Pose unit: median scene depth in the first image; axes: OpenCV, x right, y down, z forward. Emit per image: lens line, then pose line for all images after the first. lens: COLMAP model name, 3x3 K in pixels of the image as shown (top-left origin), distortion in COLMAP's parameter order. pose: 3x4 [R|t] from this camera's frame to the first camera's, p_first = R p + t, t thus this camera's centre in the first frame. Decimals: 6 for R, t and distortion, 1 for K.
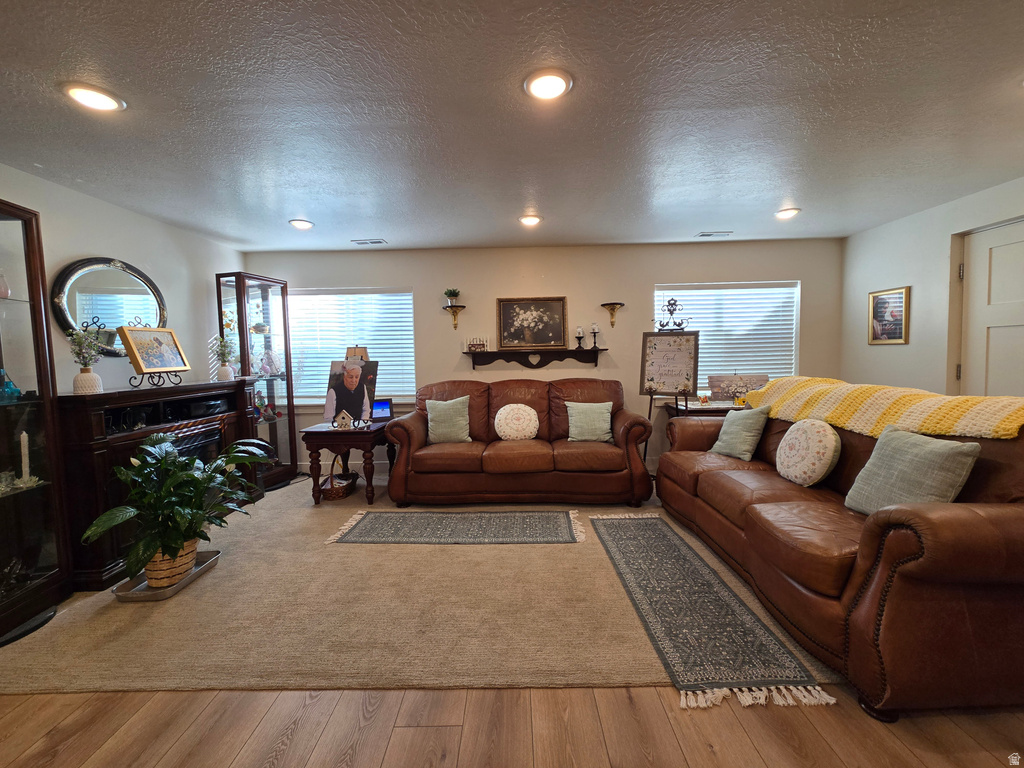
lens RADIAL K [[418.8, 0, 510.1], [0, 418.8, 380.1], [0, 0, 1]] dist [-0.000822, 0.000483]
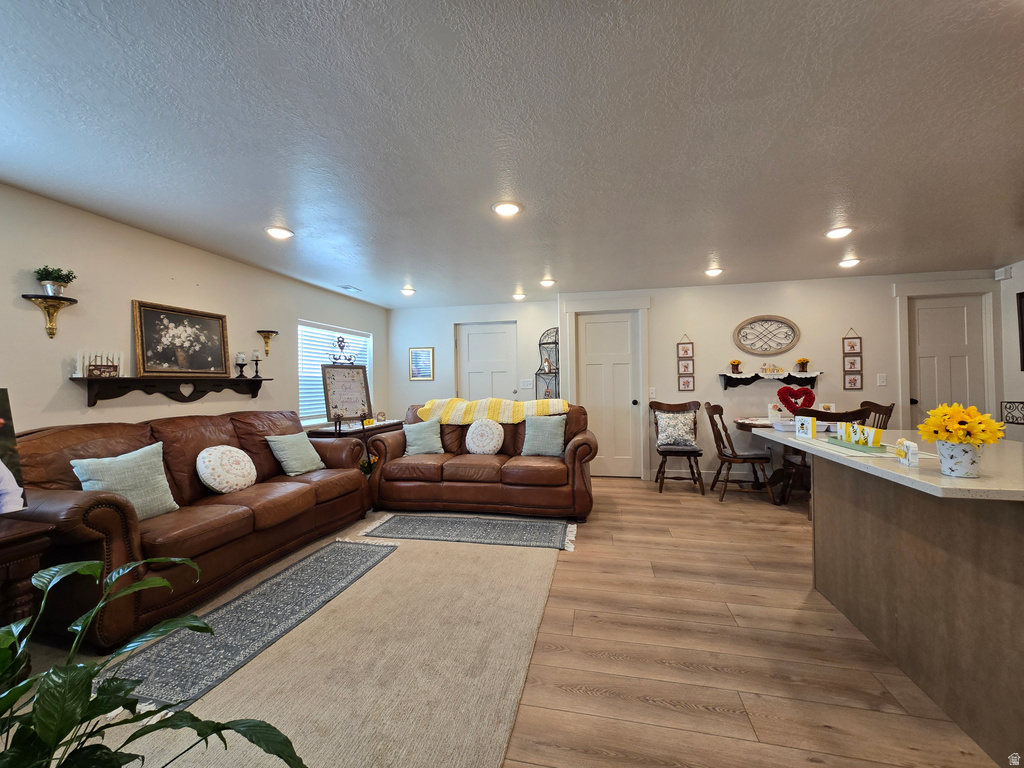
lens RADIAL K [[418.8, 0, 510.5], [0, 418.8, 381.7], [0, 0, 1]] dist [-0.000822, 0.000483]
pose [[0.207642, 0.020143, 0.977997, -0.735525], [0.071043, 0.996837, -0.035614, 0.005038], [-0.975622, 0.076875, 0.205554, 0.362406]]
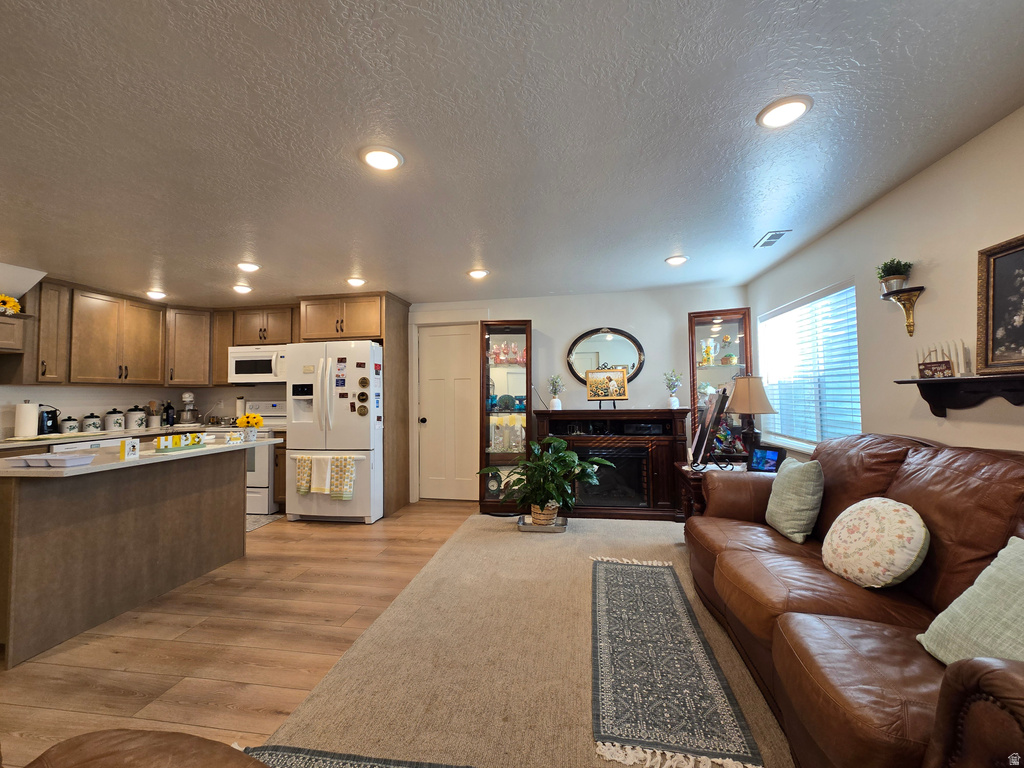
lens RADIAL K [[418.8, 0, 512.1], [0, 418.8, 379.7], [0, 0, 1]] dist [-0.000822, 0.000483]
pose [[-0.152598, -0.014869, -0.988177, 0.588022], [-0.044505, 0.998976, -0.008159, -0.055157], [0.987286, 0.042734, -0.153103, 0.791345]]
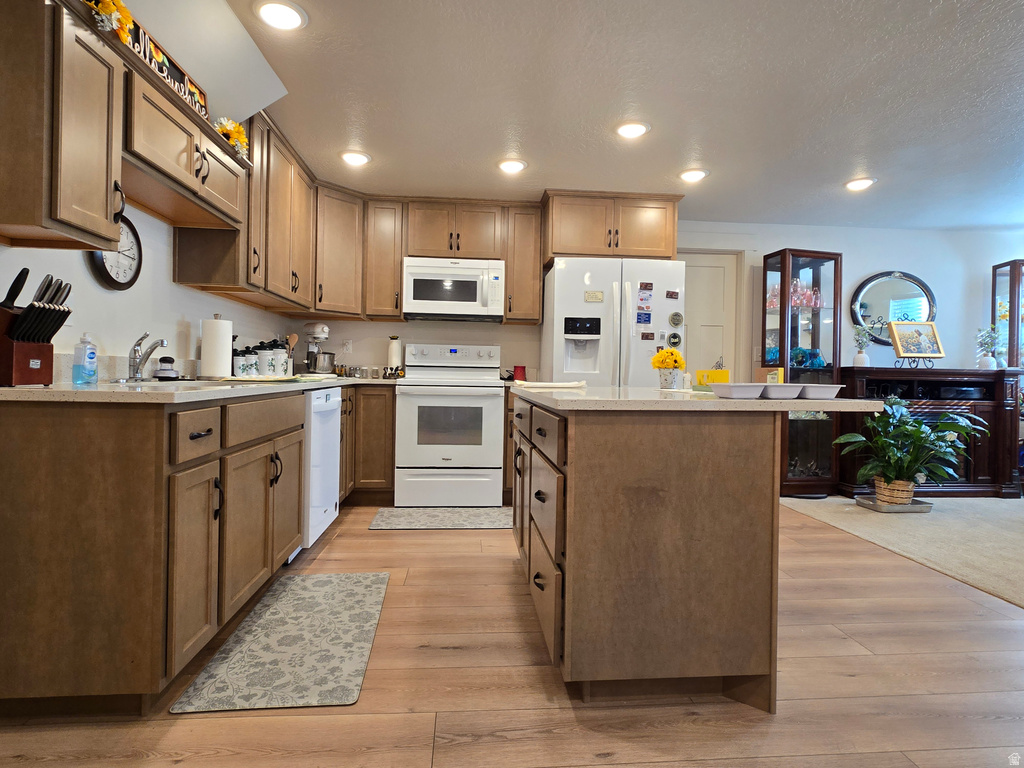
lens RADIAL K [[554.1, 0, 517.6], [0, 554.1, 373.1], [0, 0, 1]] dist [0.000172, 0.000040]
pose [[0.106809, 0.023933, -0.993991, 0.571370], [-0.082274, 0.996495, 0.015153, 0.086583], [0.990870, 0.080161, 0.108404, -0.286769]]
